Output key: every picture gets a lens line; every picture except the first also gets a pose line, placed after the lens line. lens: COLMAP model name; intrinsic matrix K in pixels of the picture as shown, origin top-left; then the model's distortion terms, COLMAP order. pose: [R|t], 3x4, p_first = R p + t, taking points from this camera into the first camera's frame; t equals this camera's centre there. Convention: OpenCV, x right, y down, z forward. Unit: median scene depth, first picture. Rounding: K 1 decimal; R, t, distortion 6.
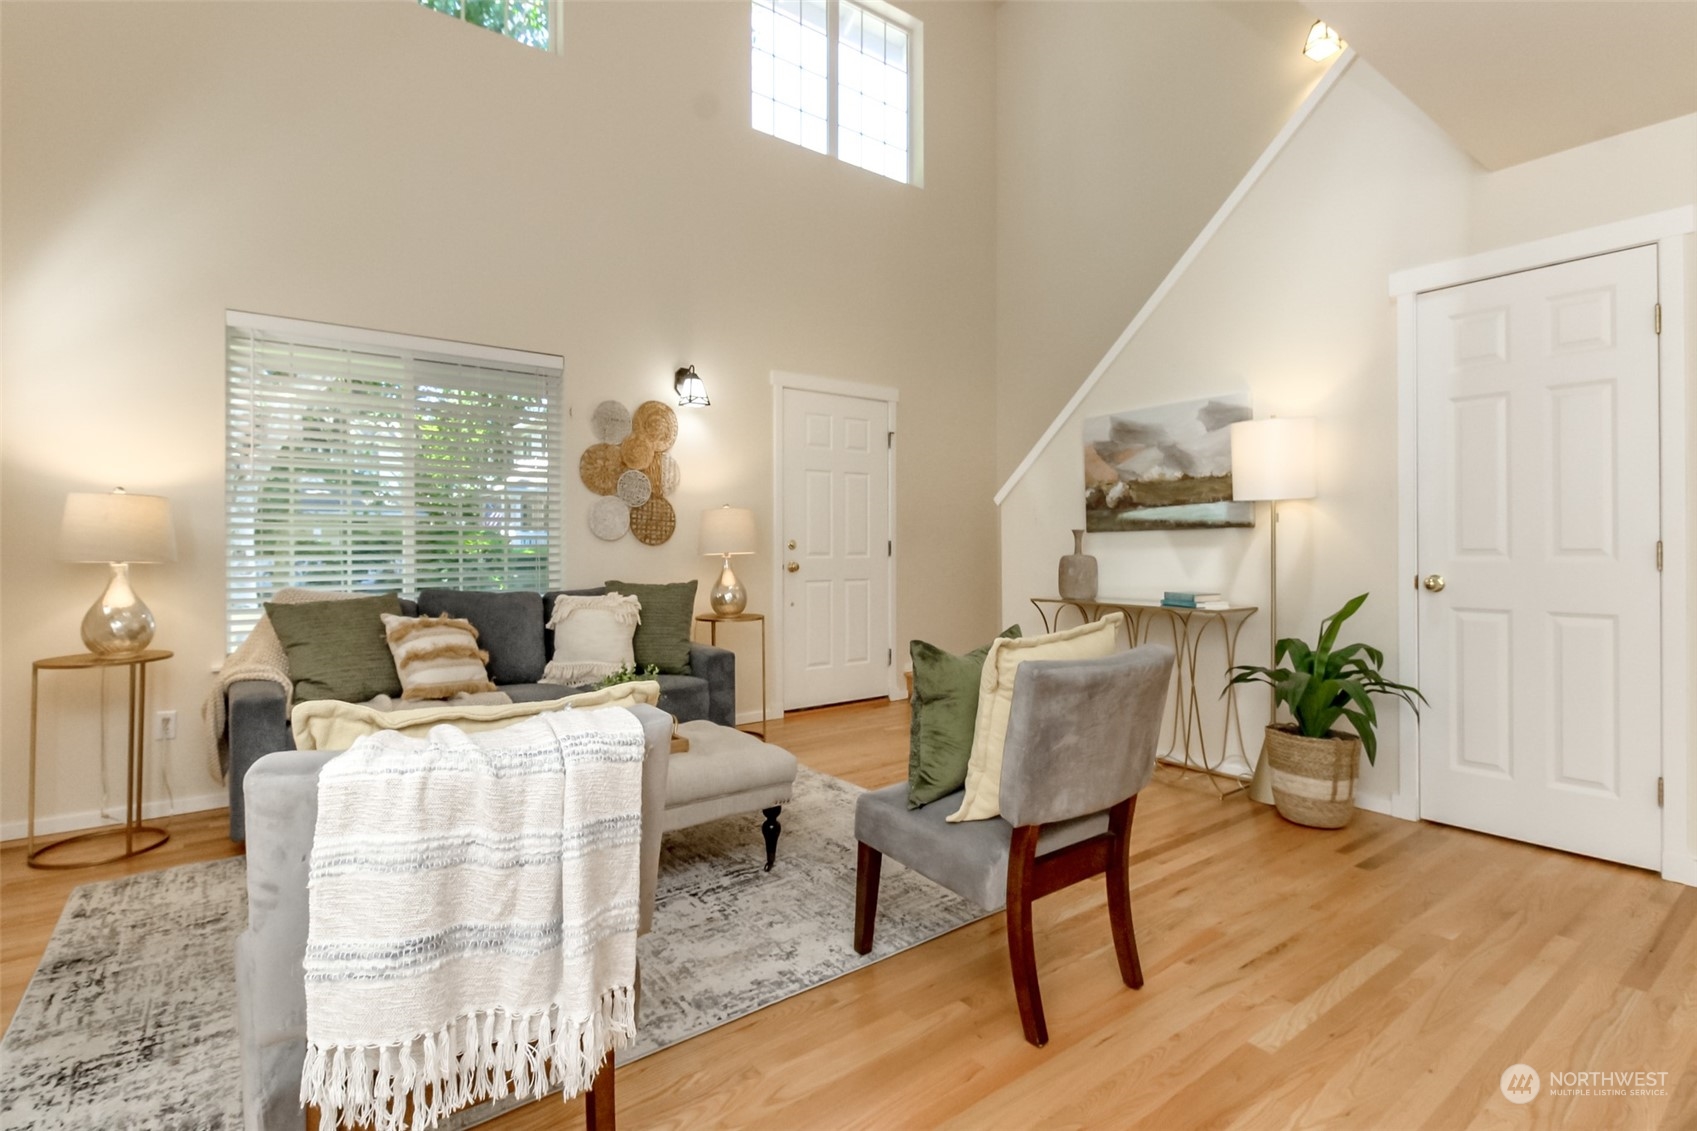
lens RADIAL K [[774.1, 0, 844.8], [0, 774.1, 543.5], [0, 0, 1]] dist [0.020375, -0.013942]
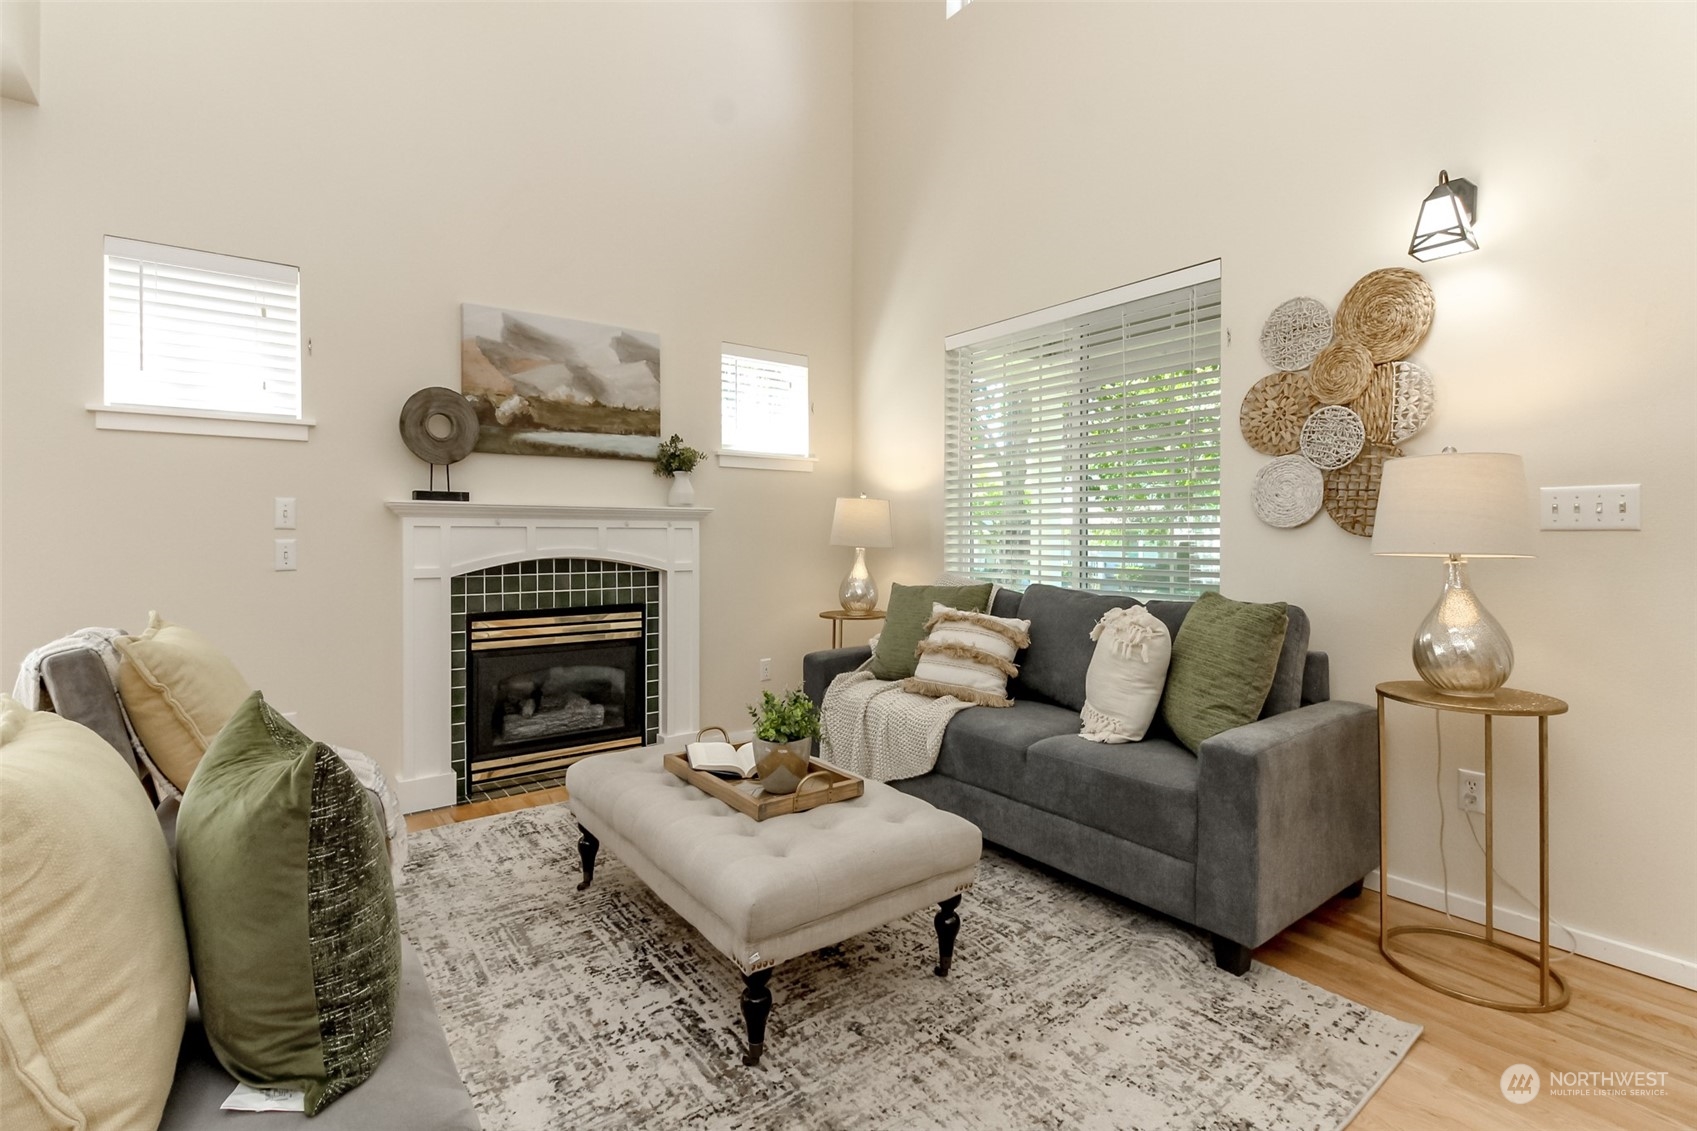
lens RADIAL K [[774.1, 0, 844.8], [0, 774.1, 543.5], [0, 0, 1]] dist [0.020375, -0.013942]
pose [[0.004854, 0.013145, -0.999902, 0.405160], [0.004225, 0.999904, 0.013166, -0.002104], [0.999979, -0.004288, 0.004798, 0.840848]]
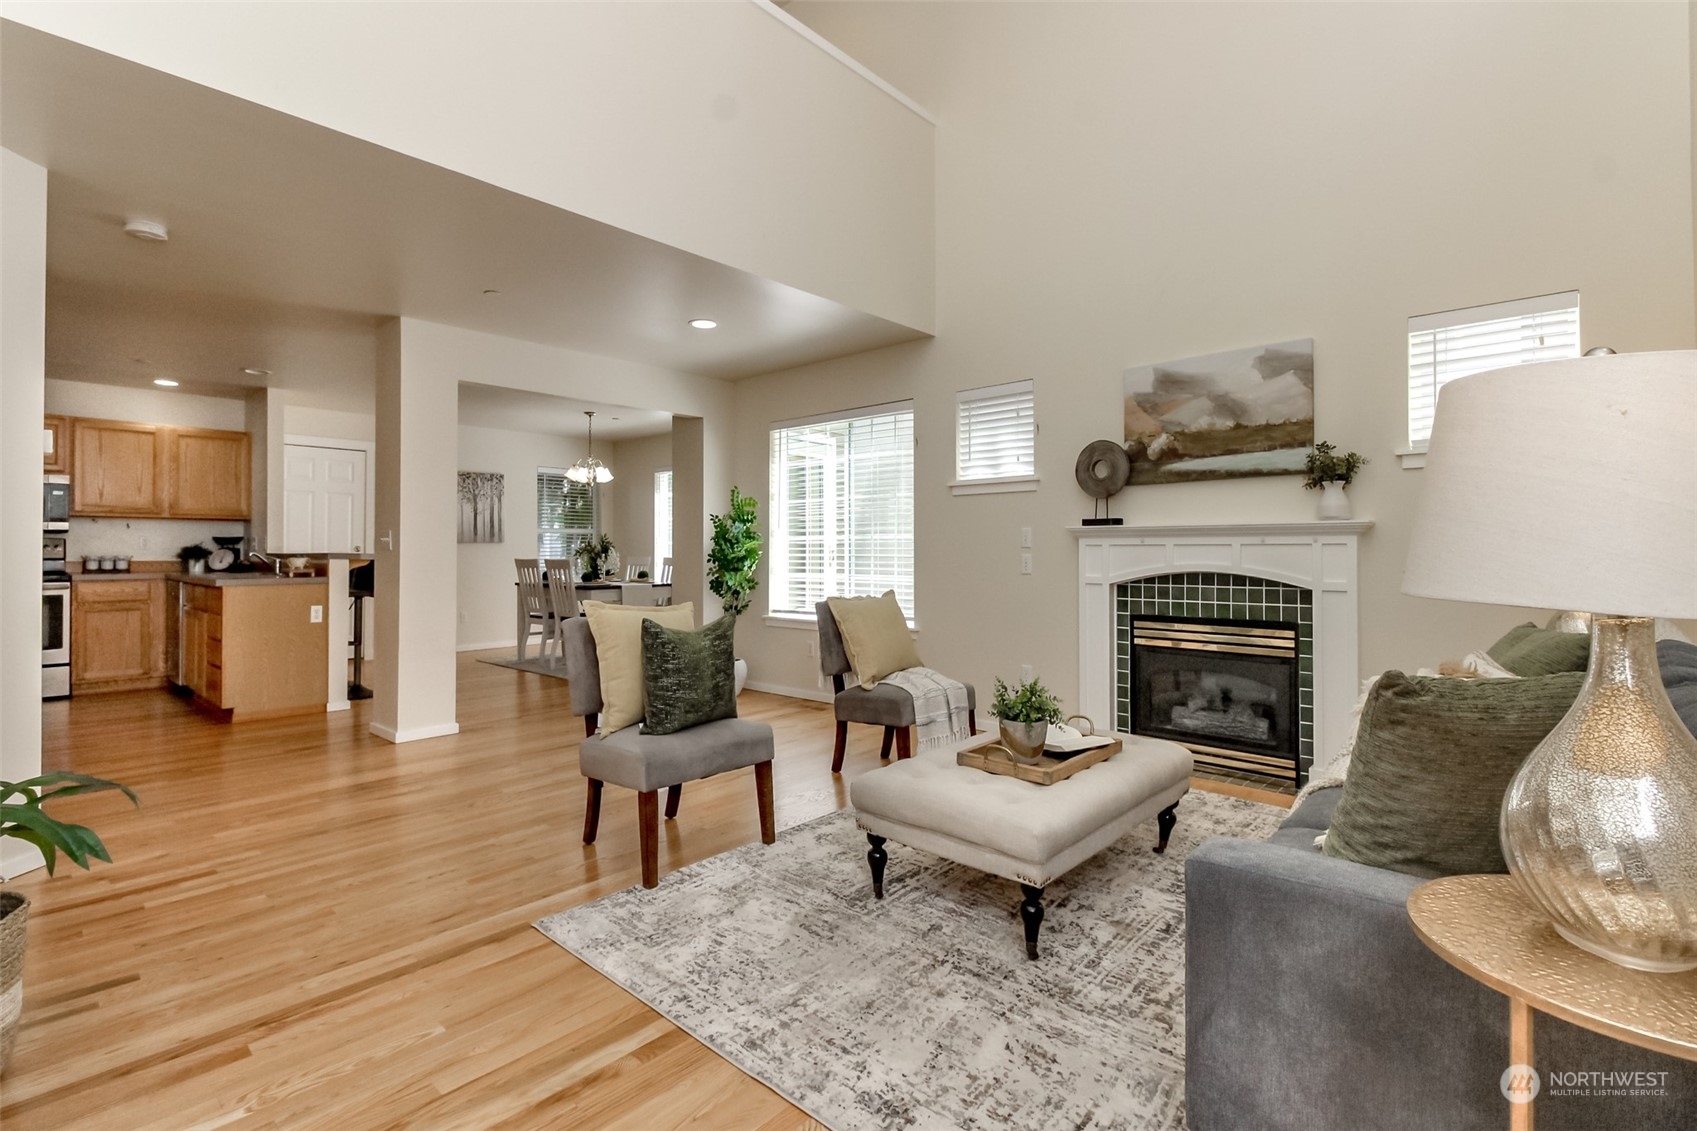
lens RADIAL K [[774.1, 0, 844.8], [0, 774.1, 543.5], [0, 0, 1]] dist [0.020375, -0.013942]
pose [[-0.981565, 0.001638, -0.191120, 0.096391], [0.004416, 0.999891, -0.014114, 0.000980], [0.191076, -0.014698, -0.981465, 1.509707]]
